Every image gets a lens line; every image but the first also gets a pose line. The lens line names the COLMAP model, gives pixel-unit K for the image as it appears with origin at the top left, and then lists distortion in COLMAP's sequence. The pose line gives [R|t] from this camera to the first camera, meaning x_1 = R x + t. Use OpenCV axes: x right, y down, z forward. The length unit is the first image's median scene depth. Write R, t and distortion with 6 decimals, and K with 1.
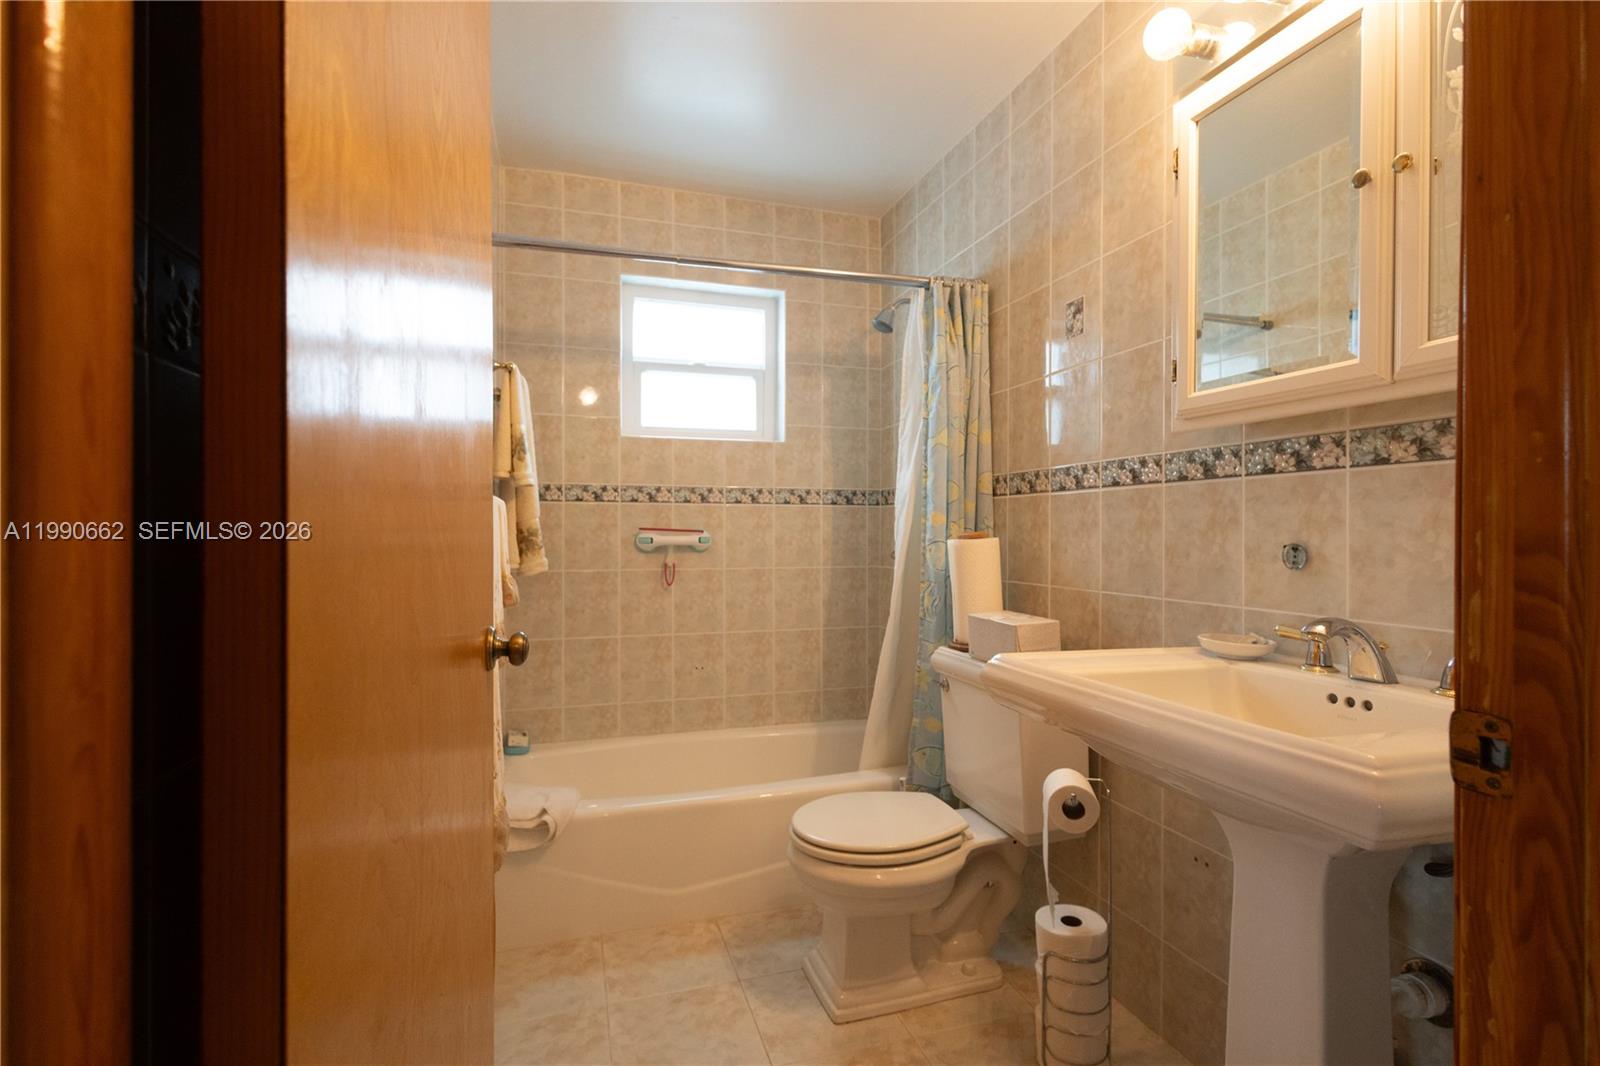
lens RADIAL K [[739.3, 0, 797.0], [0, 739.3, 528.3], [0, 0, 1]] dist [0.000443, 0.000044]
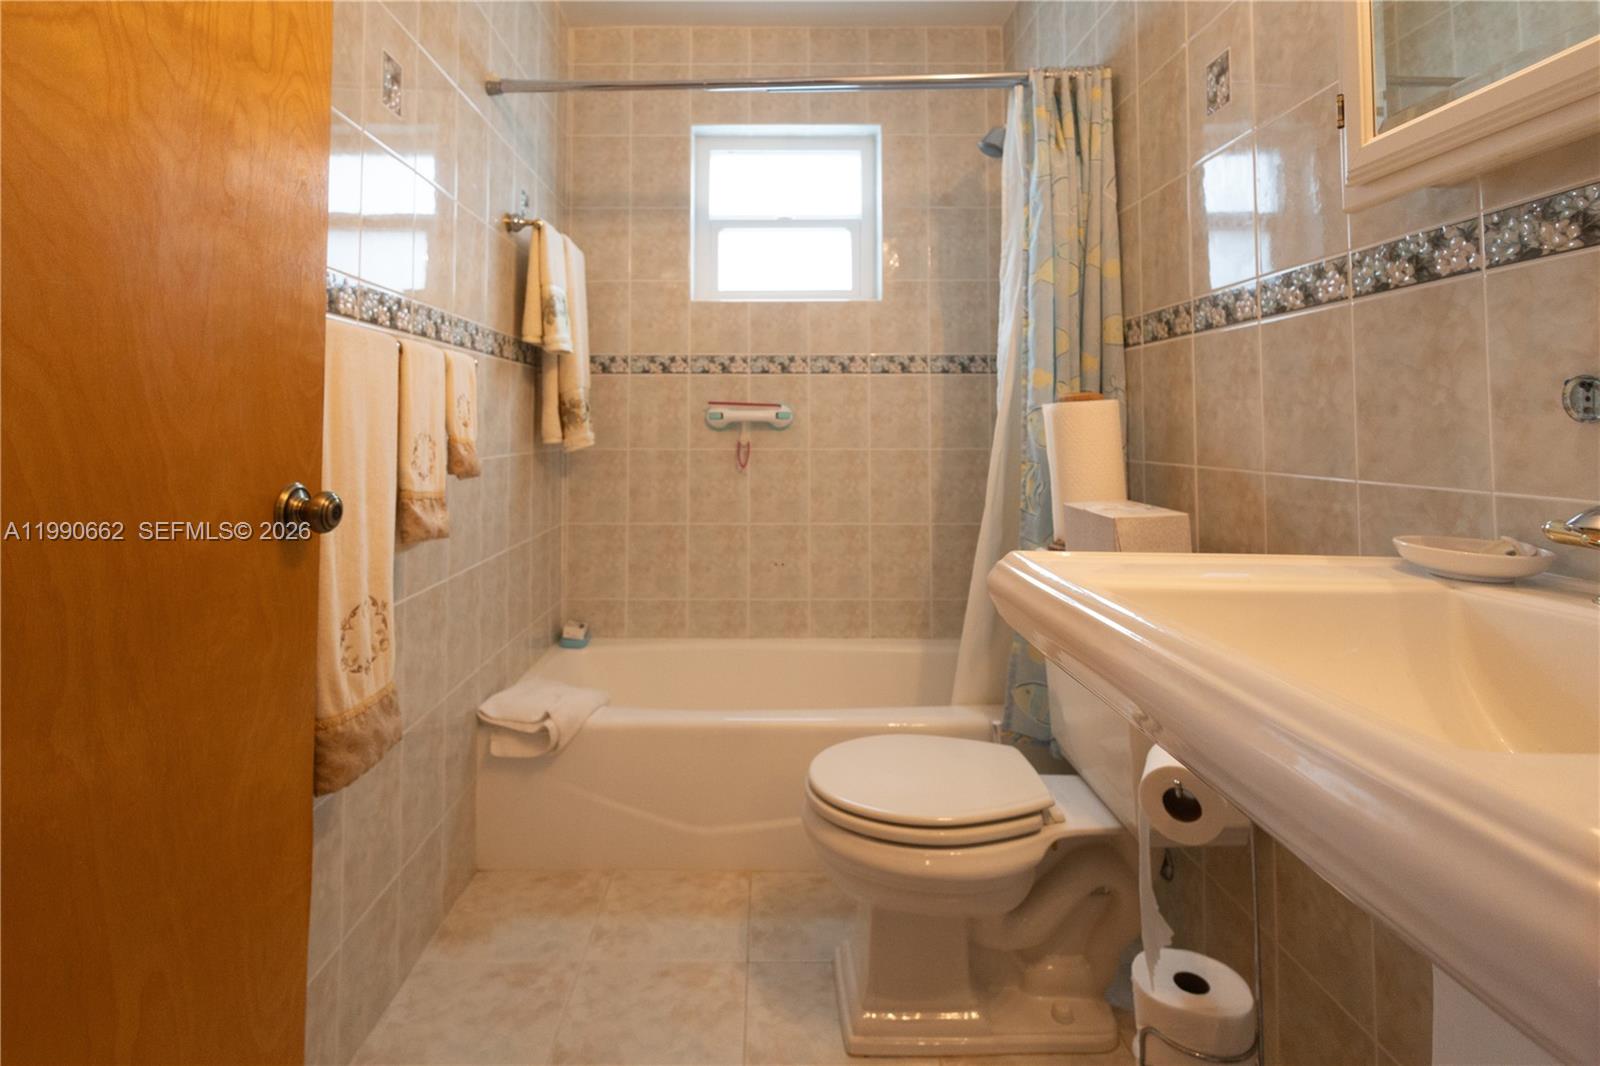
lens RADIAL K [[755.9, 0, 797.2], [0, 755.9, 396.8], [0, 0, 1]] dist [0.001999, -0.000785]
pose [[0.951947, -0.018661, -0.305695, 0.187243], [0.005062, 0.998964, -0.045217, 0.039275], [0.306222, 0.041496, 0.951055, 0.185249]]
